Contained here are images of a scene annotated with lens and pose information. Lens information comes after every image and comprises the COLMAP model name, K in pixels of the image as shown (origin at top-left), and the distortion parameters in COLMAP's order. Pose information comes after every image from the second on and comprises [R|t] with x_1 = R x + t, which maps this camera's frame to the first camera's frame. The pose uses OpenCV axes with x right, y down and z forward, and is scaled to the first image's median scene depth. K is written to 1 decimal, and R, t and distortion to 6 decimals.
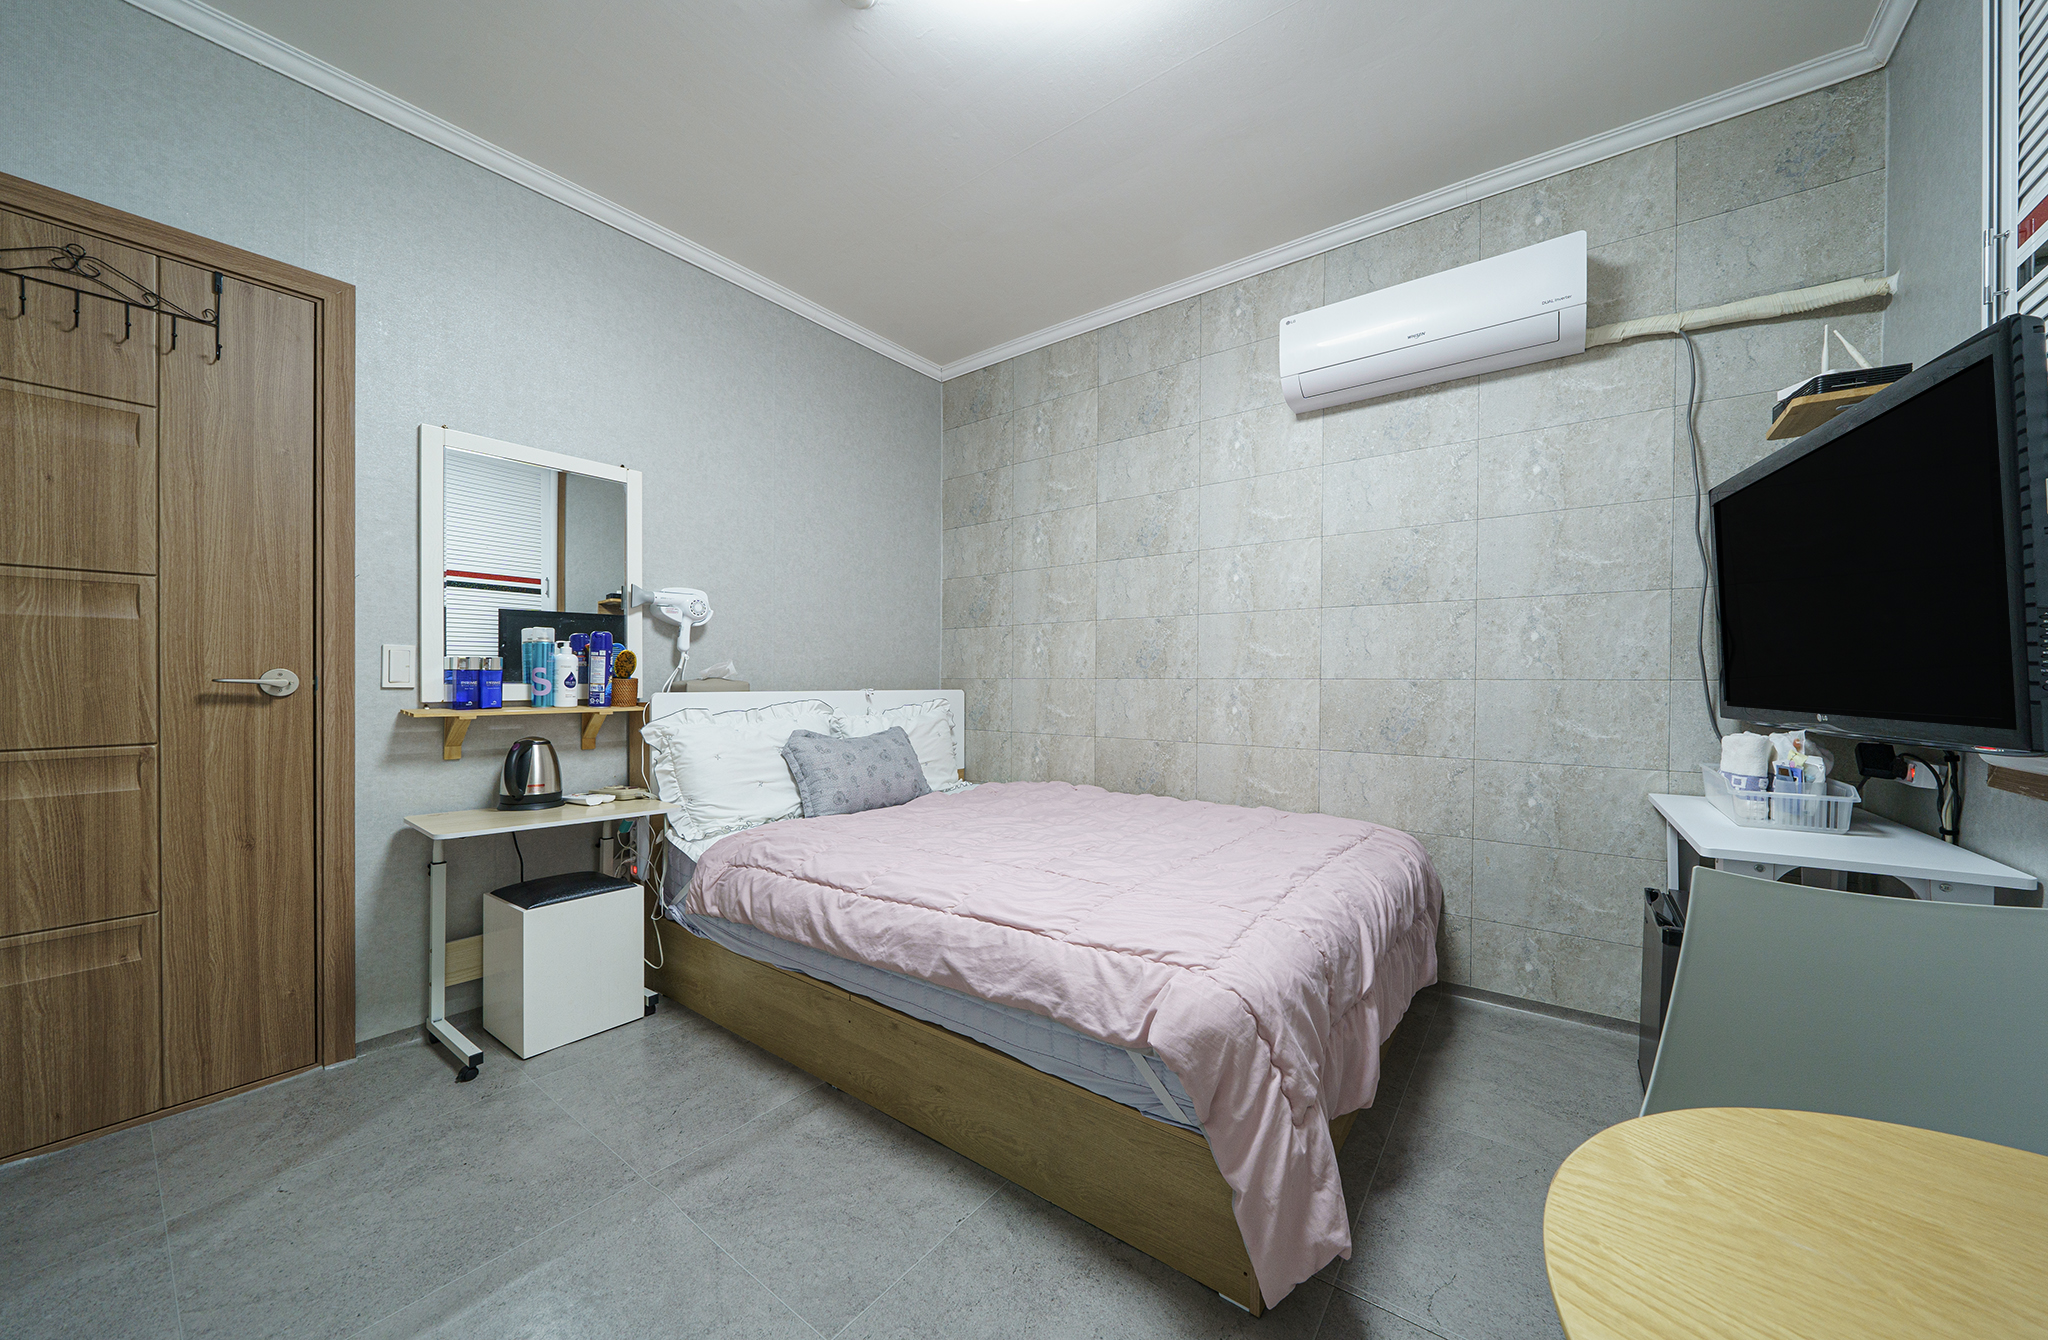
lens RADIAL K [[711.4, 0, 1080.9], [0, 711.4, 682.2], [0, 0, 1]] dist [-0.007821, 0.000058]
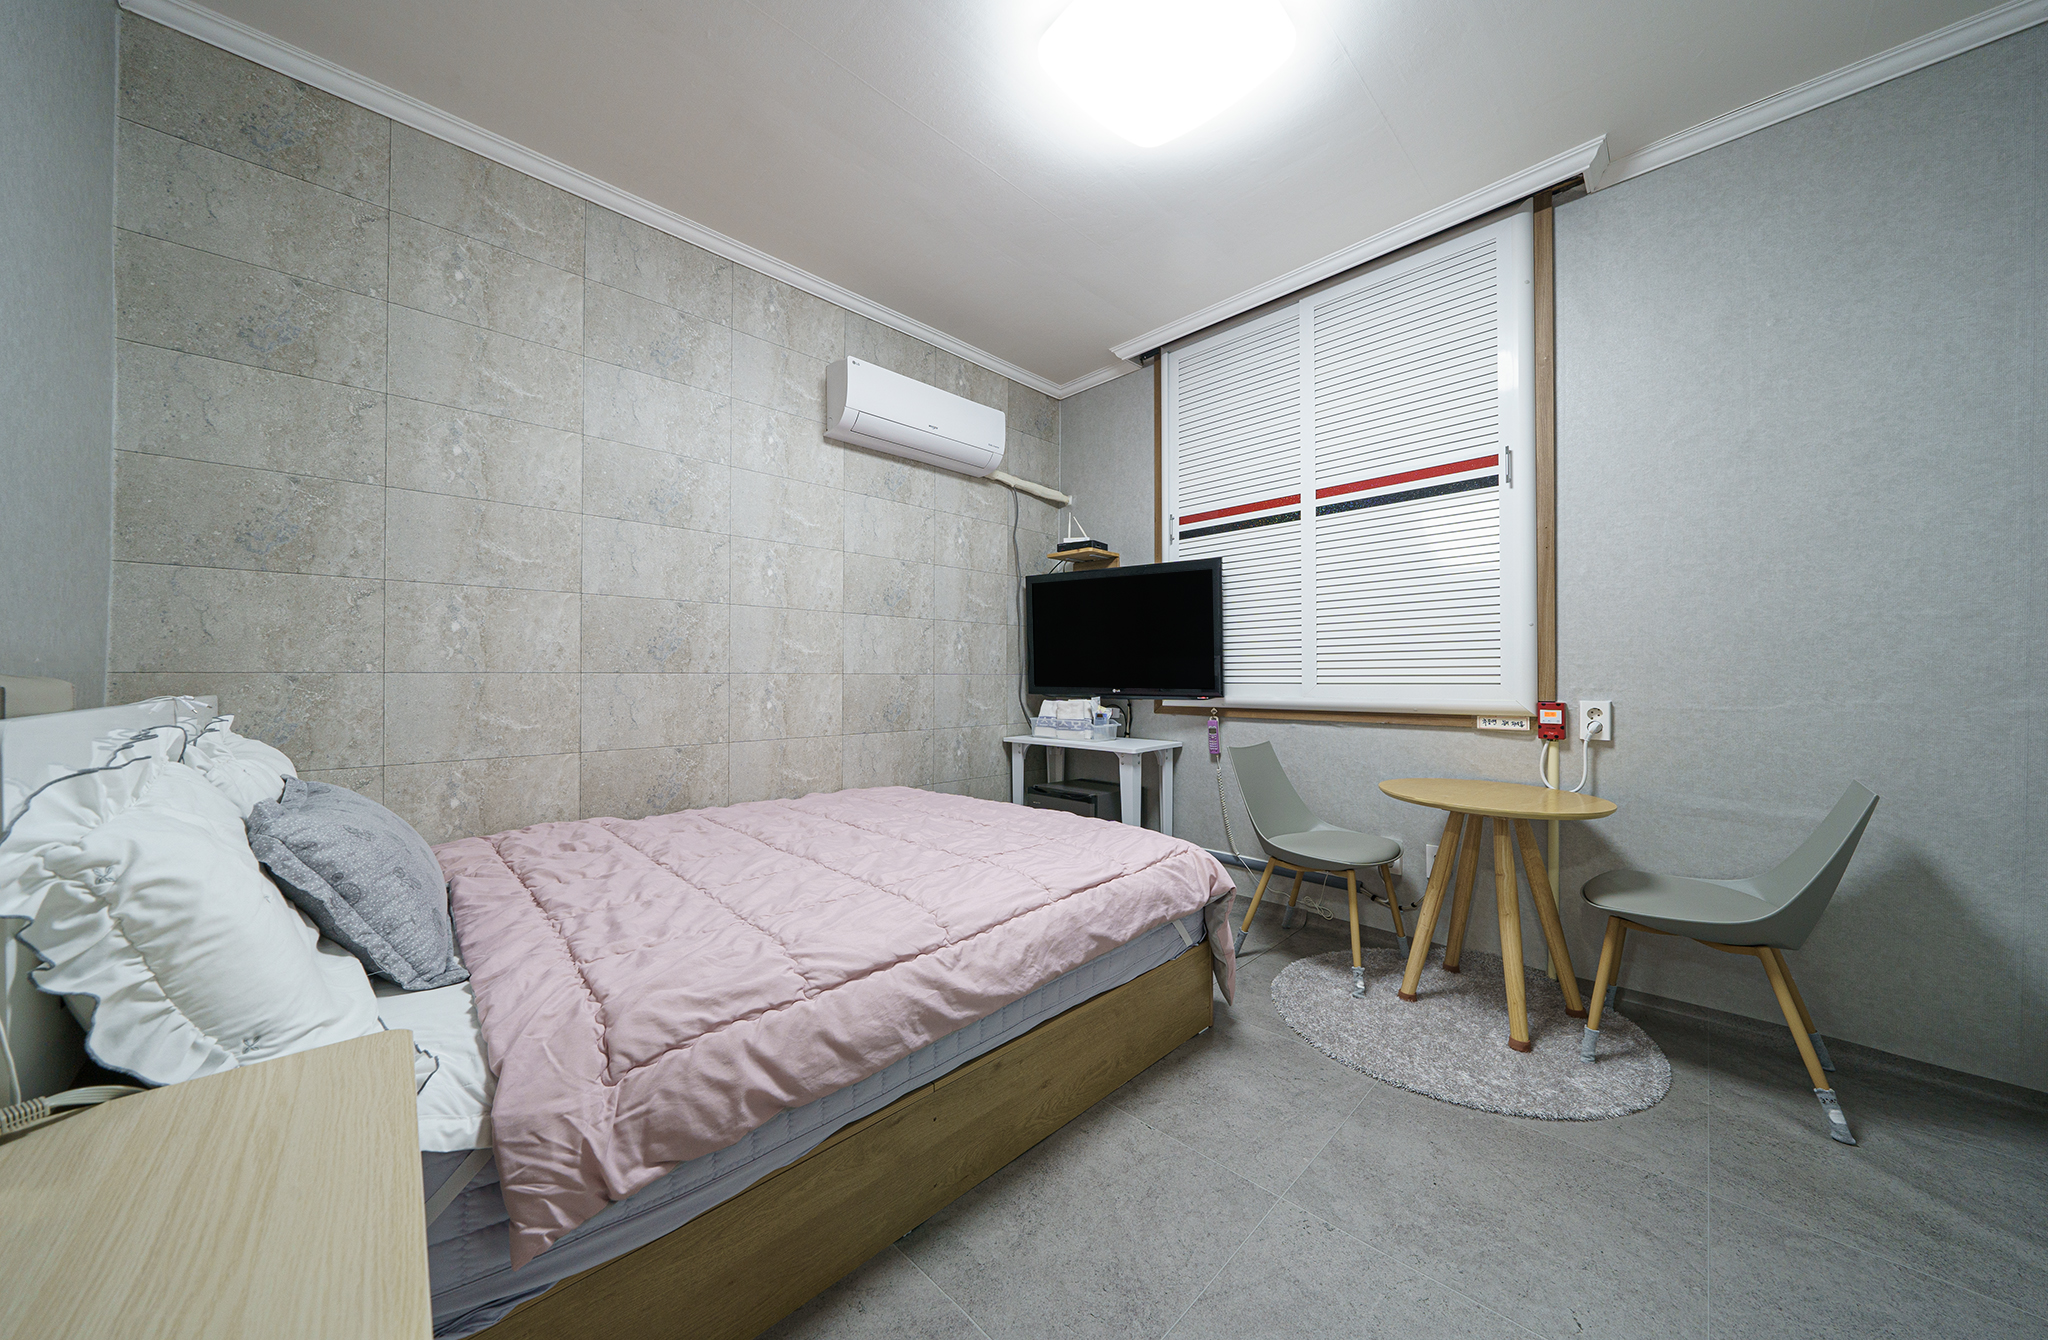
lens RADIAL K [[661.1, 0, 1024.0], [0, 661.1, 670.0], [0, 0, 1]] dist [-0.000494, -0.000075]
pose [[0.196303, 0.005462, 0.980528, -0.741156], [0.001142, 0.999983, -0.005799, -0.004544], [-0.980543, 0.002258, 0.196294, 0.556470]]
